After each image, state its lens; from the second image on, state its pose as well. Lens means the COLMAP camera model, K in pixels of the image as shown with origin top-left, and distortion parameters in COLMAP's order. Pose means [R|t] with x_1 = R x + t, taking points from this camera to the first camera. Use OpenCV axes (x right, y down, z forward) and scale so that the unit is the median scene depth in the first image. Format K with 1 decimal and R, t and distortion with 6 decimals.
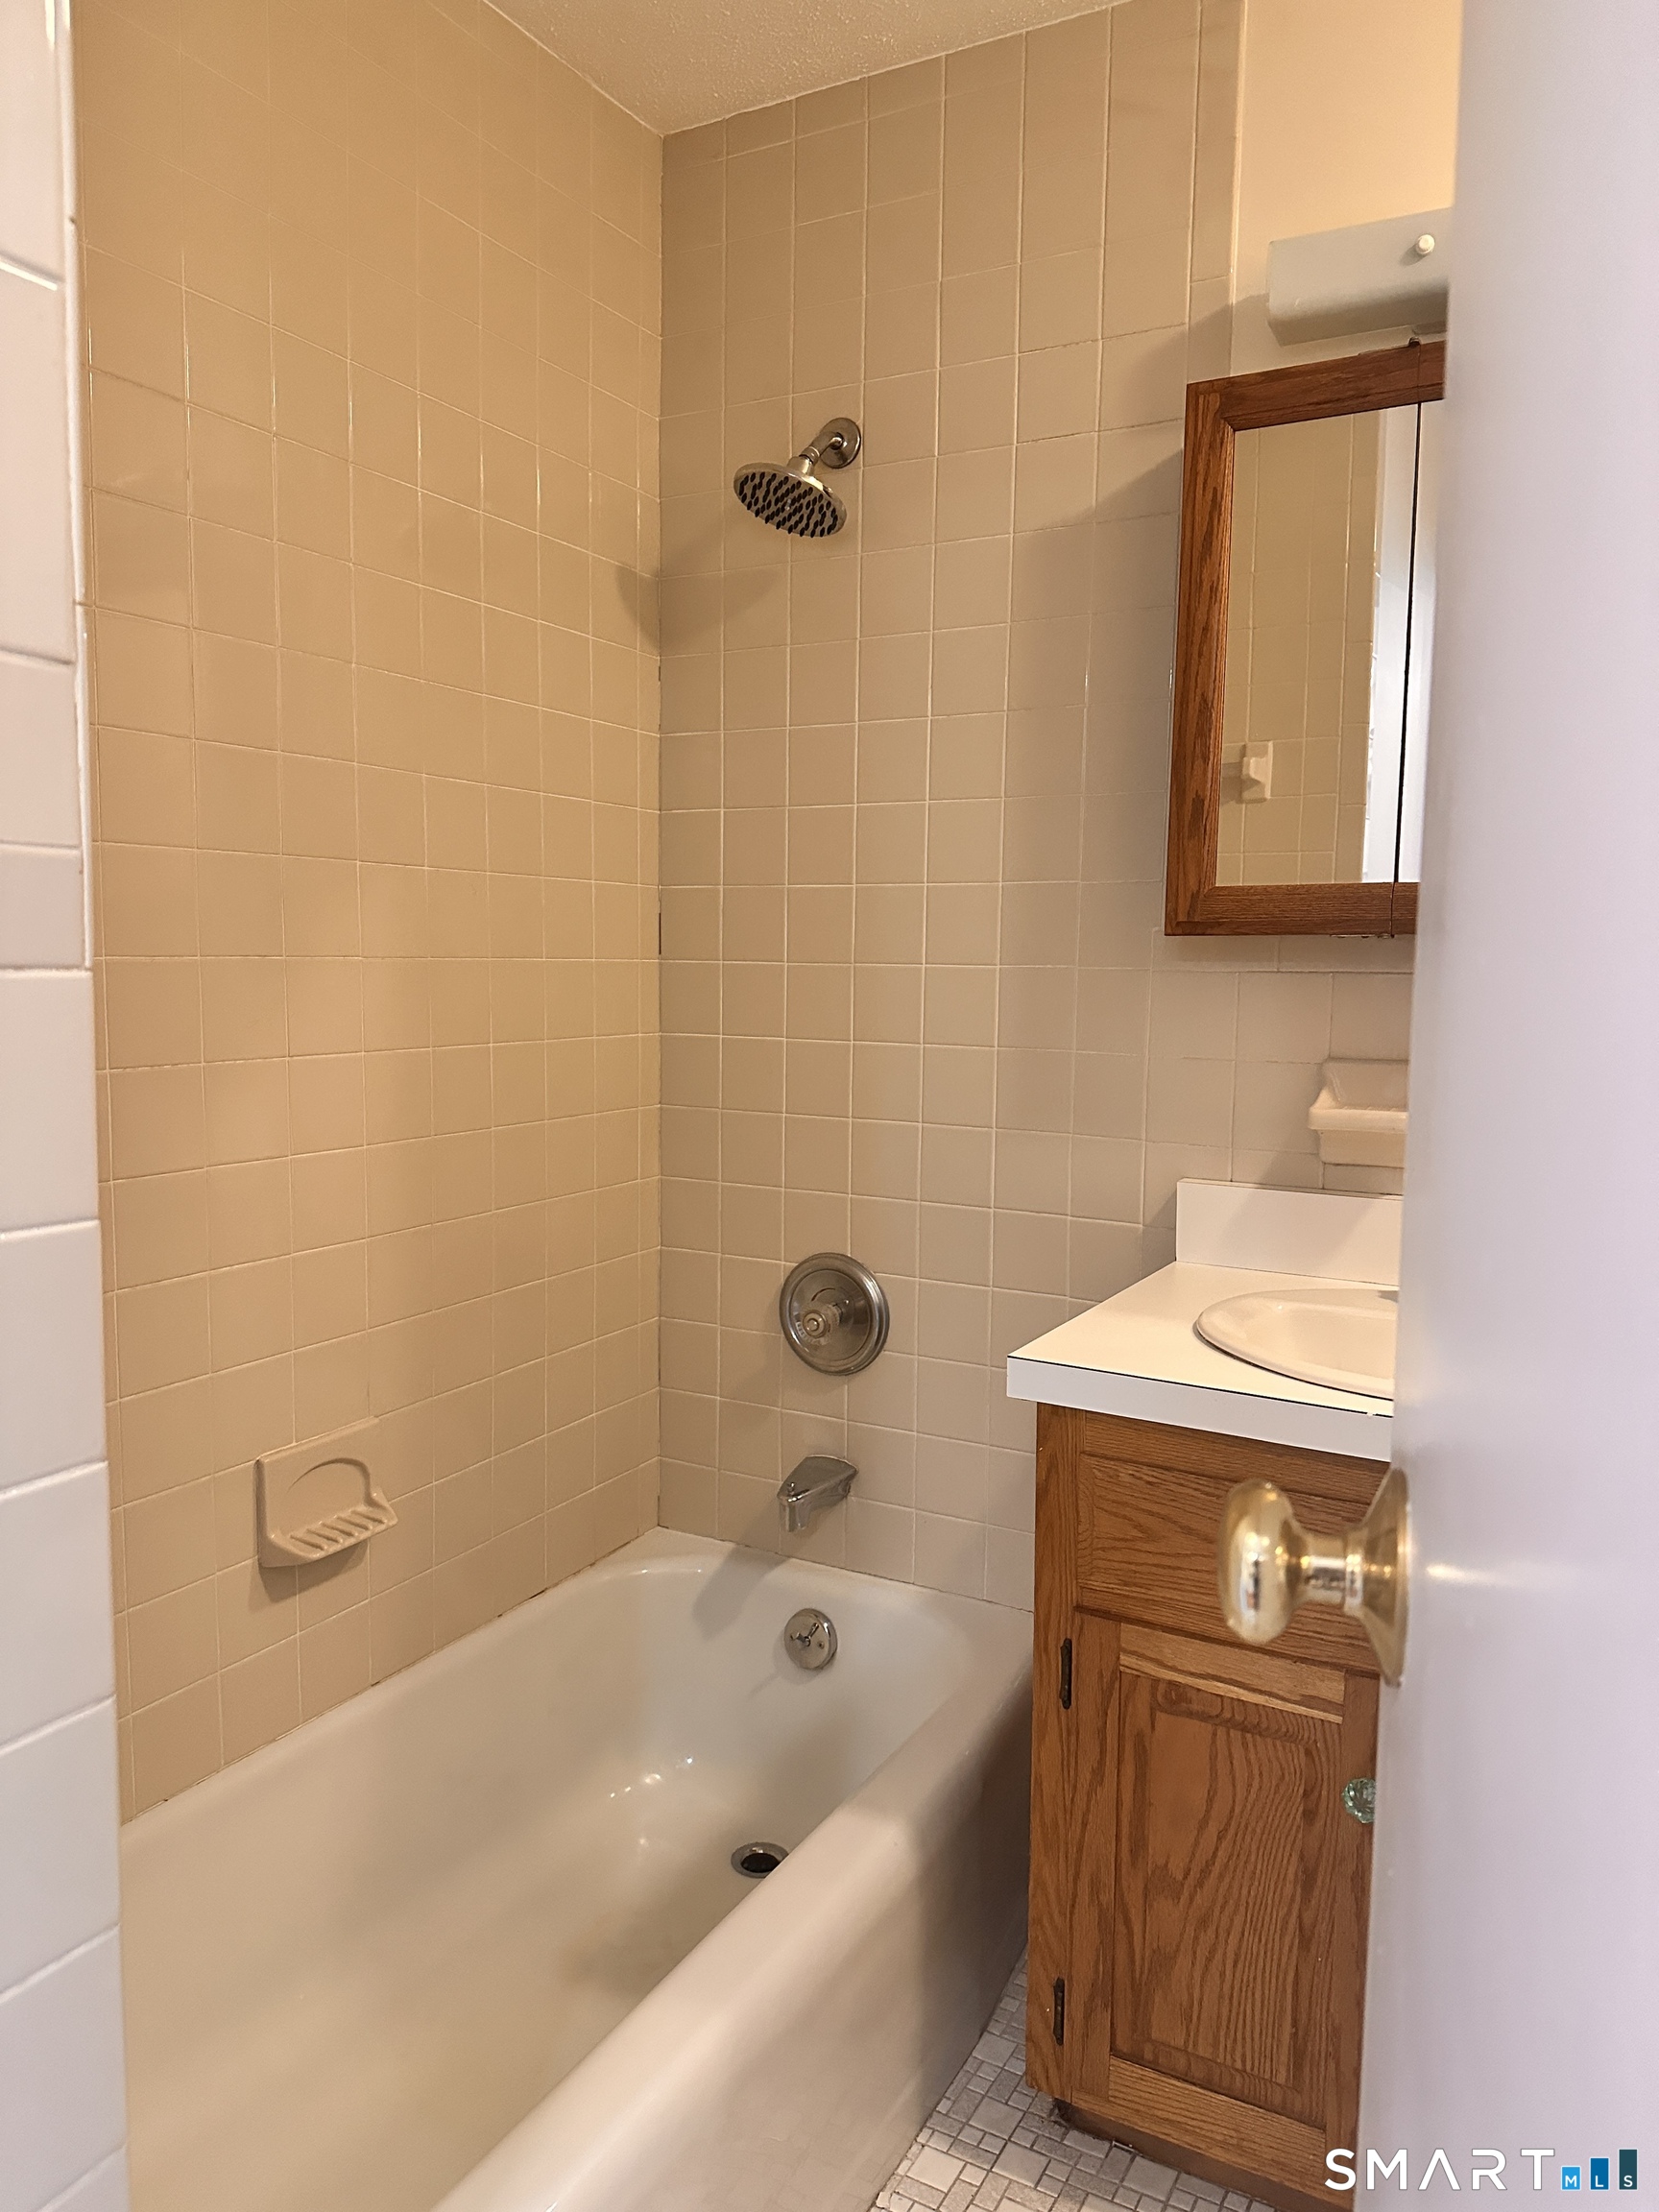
lens RADIAL K [[1528.2, 0, 832.0], [0, 1528.2, 1111.7], [0, 0, 1]] dist [0.008526, -0.004811]
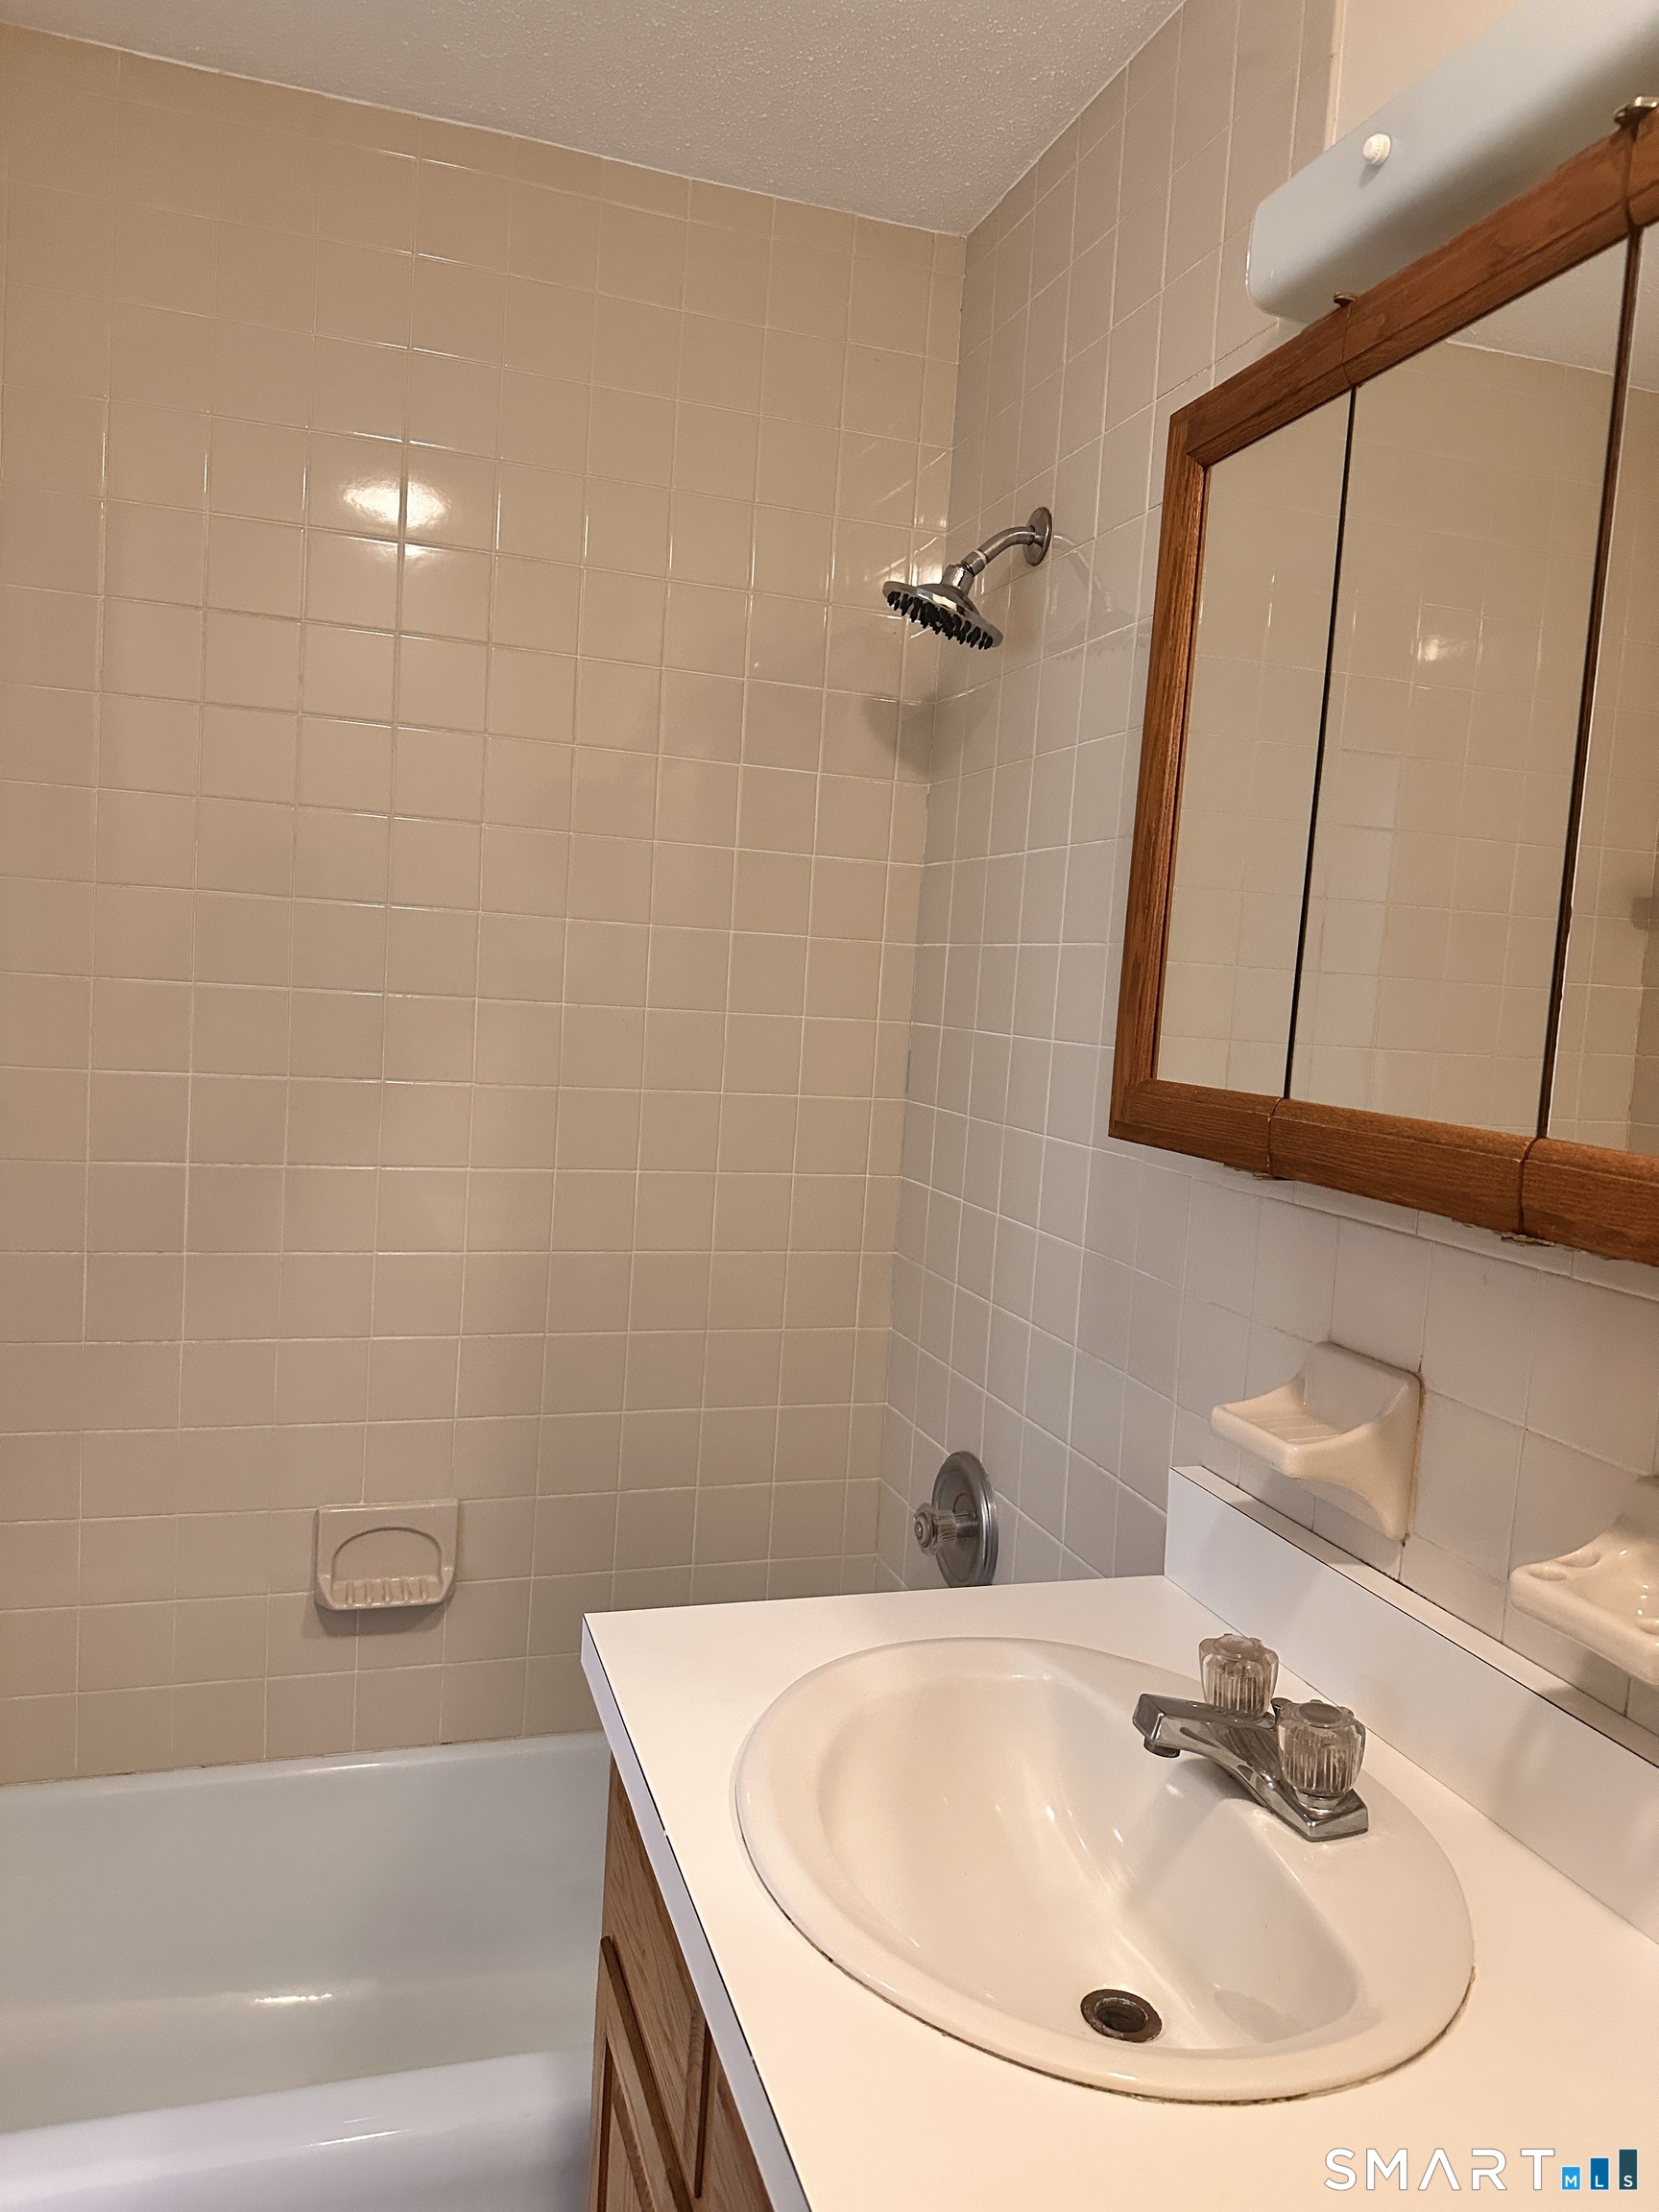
lens RADIAL K [[1528.2, 0, 827.4], [0, 1528.2, 1100.3], [0, 0, 1]] dist [0.008526, -0.004811]
pose [[0.729955, 0.082826, -0.678458, 0.633590], [-0.117965, 0.993001, -0.005693, -0.114263], [0.673239, 0.084190, 0.734617, 0.353830]]
